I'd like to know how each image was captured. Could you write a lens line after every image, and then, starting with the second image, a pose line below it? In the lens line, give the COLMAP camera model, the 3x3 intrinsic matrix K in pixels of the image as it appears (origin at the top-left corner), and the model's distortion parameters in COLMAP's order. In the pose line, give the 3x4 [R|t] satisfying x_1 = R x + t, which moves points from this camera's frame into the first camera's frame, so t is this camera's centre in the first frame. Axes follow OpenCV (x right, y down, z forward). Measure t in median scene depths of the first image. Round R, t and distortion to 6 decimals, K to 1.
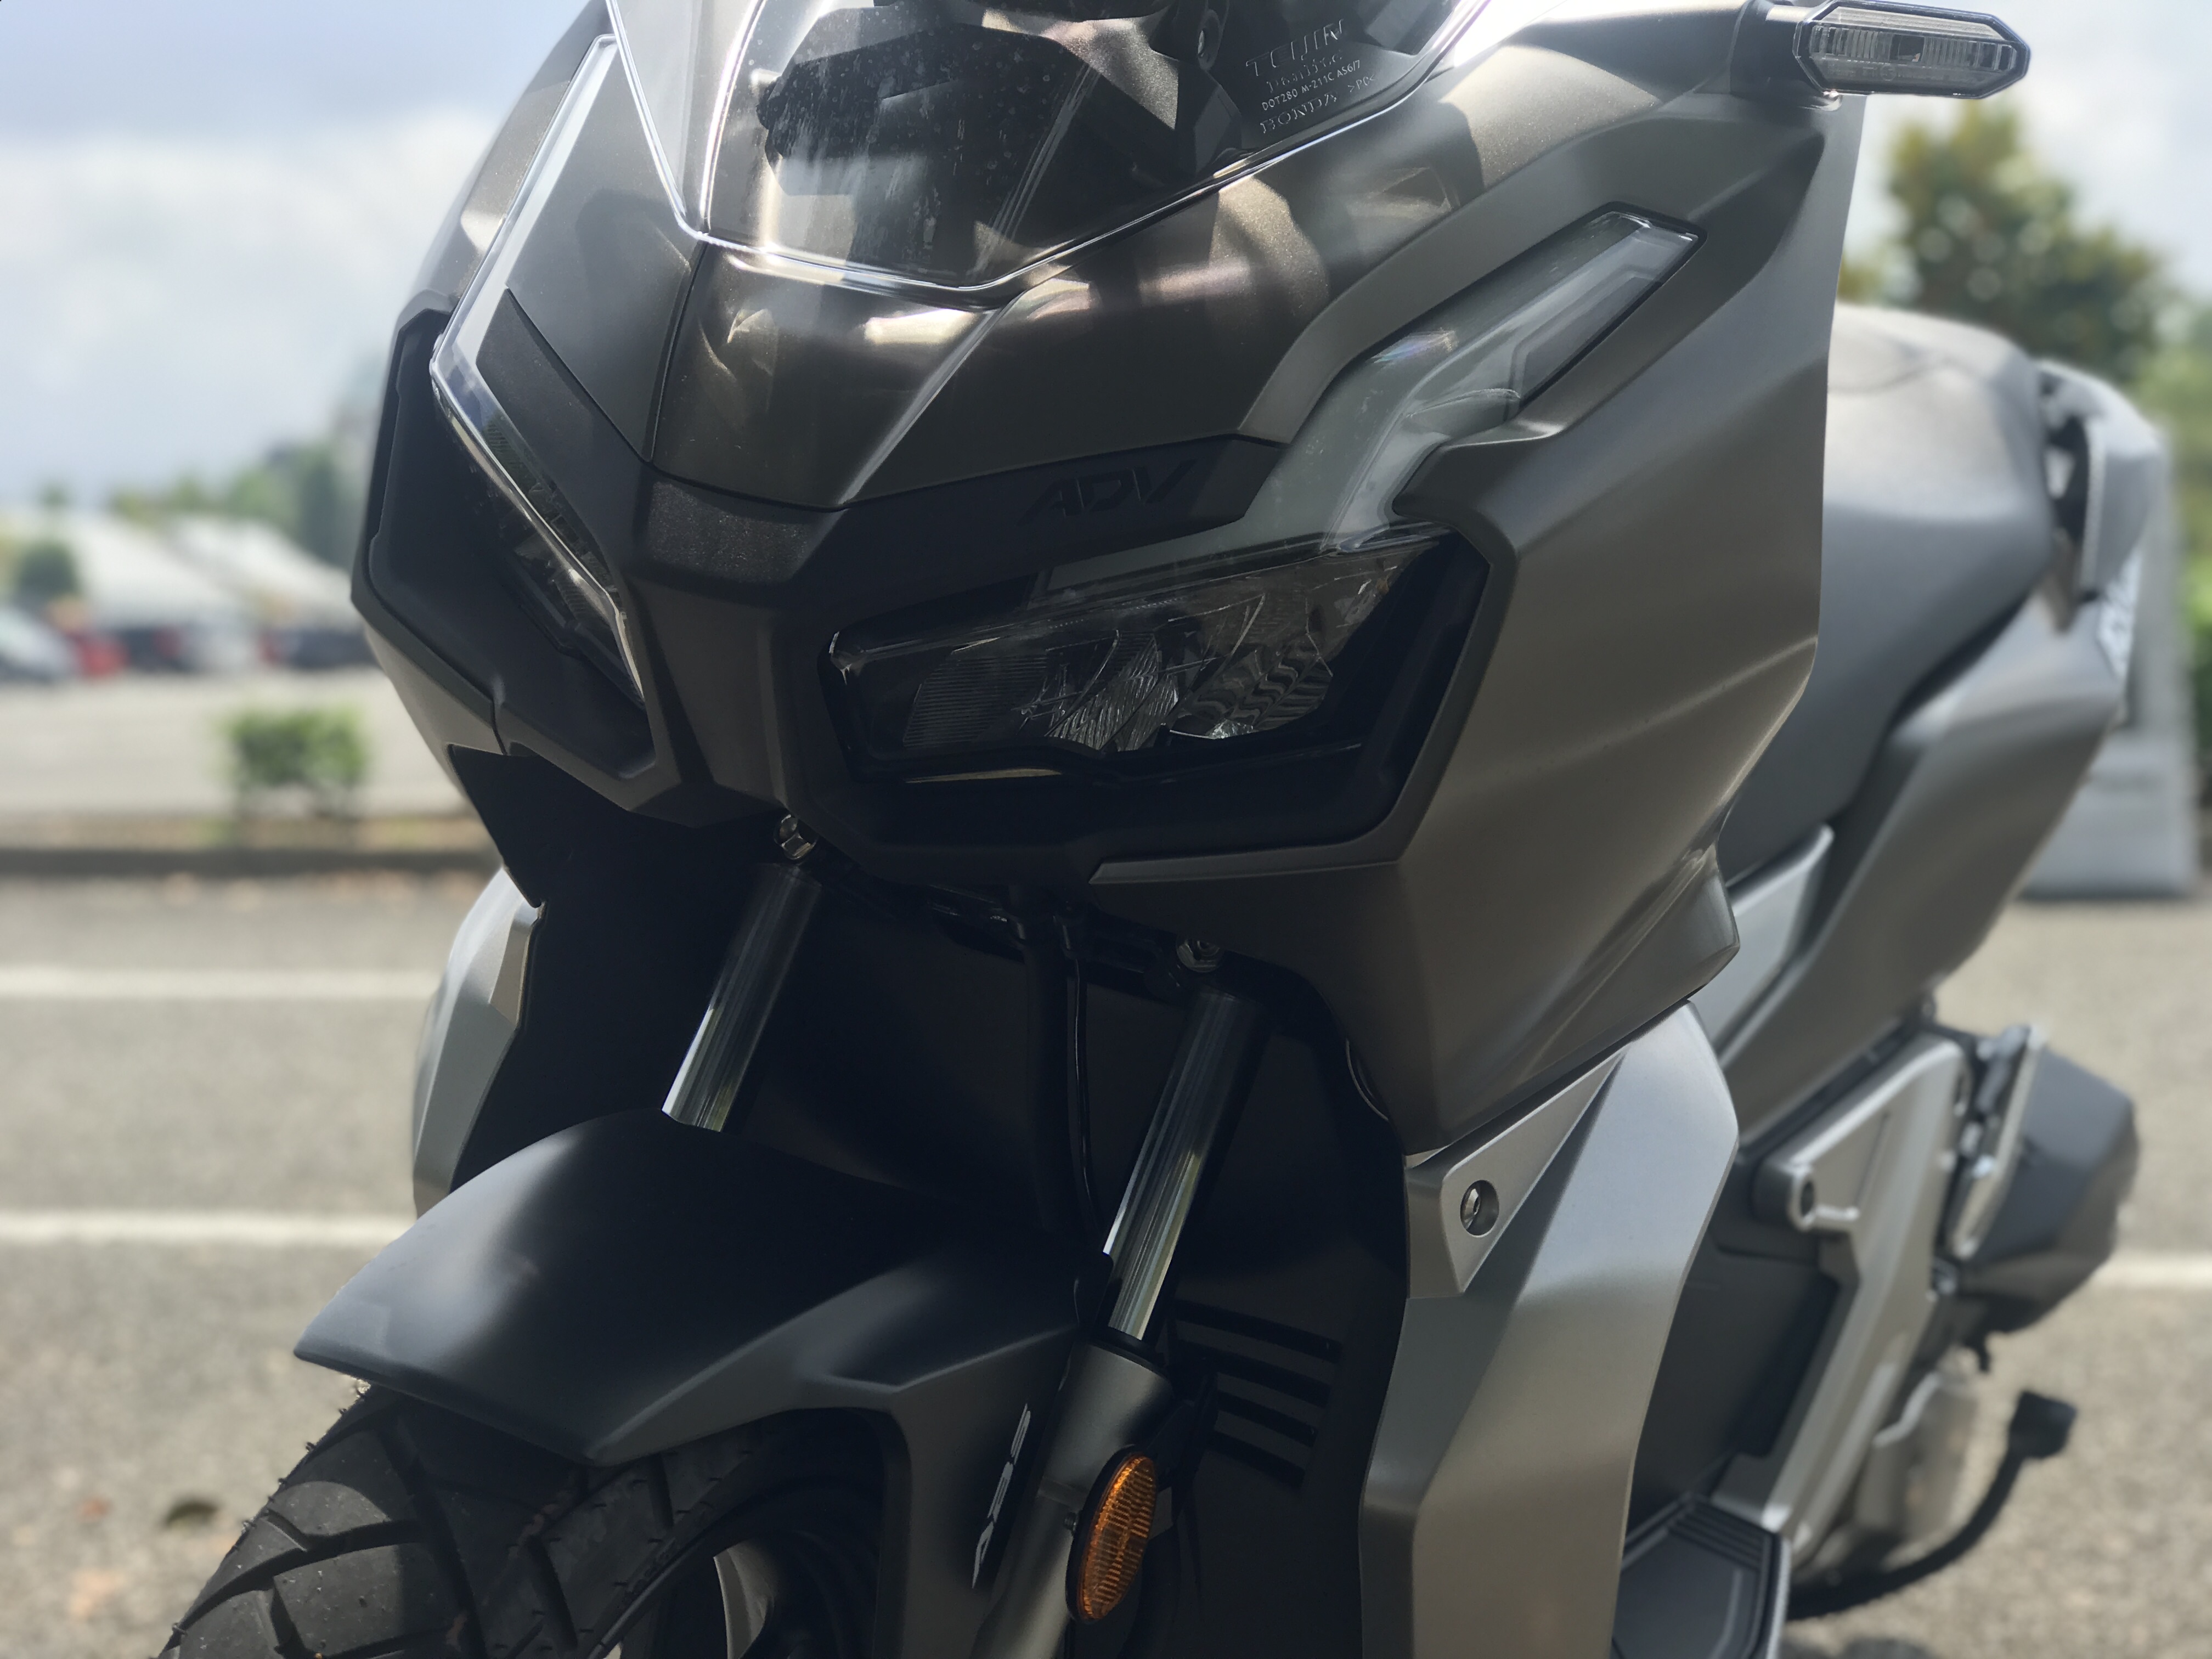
lens RADIAL K [[3688.3, 0, 1093.3], [0, 3688.3, 835.9], [0, 0, 1]] dist [-0.201108, 1.705674]
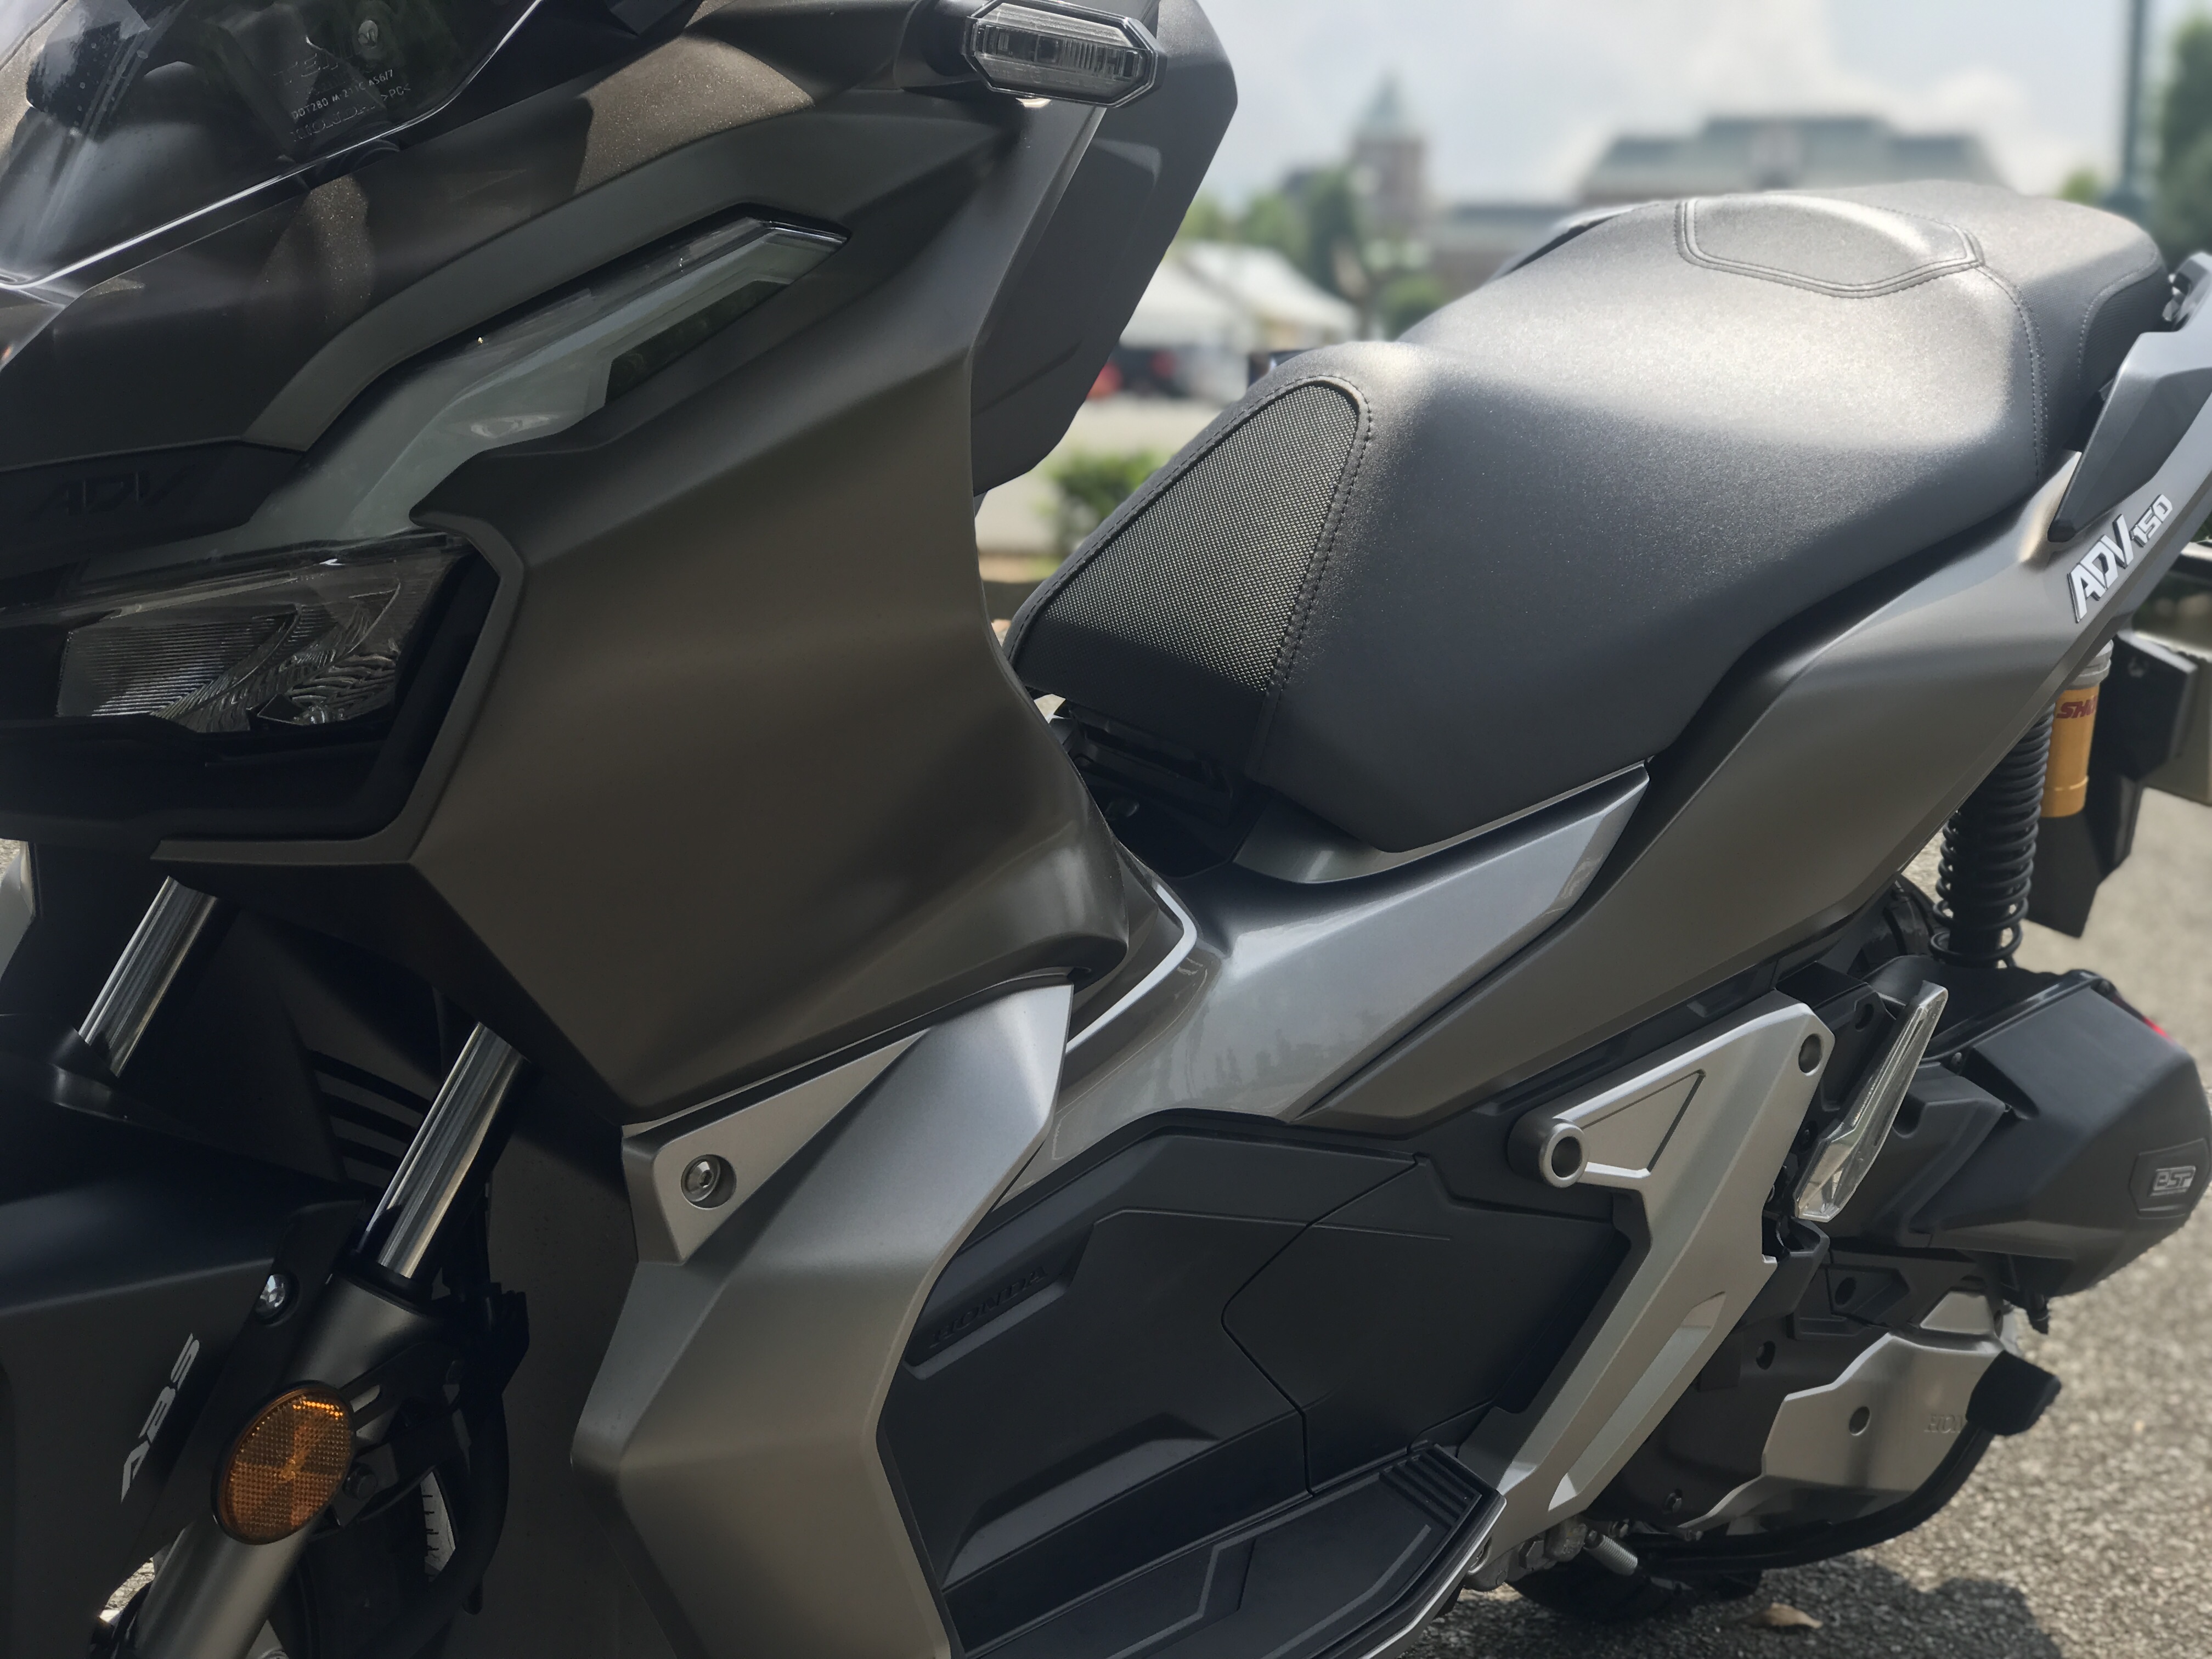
lens RADIAL K [[3688.3, 0, 1093.3], [0, 3688.3, 835.9], [0, 0, 1]] dist [-0.201108, 1.705674]
pose [[0.964622, 0.071601, -0.253726, 0.459872], [-0.053806, 0.995624, 0.076403, -0.077329], [0.258087, -0.060048, 0.964254, 0.054574]]
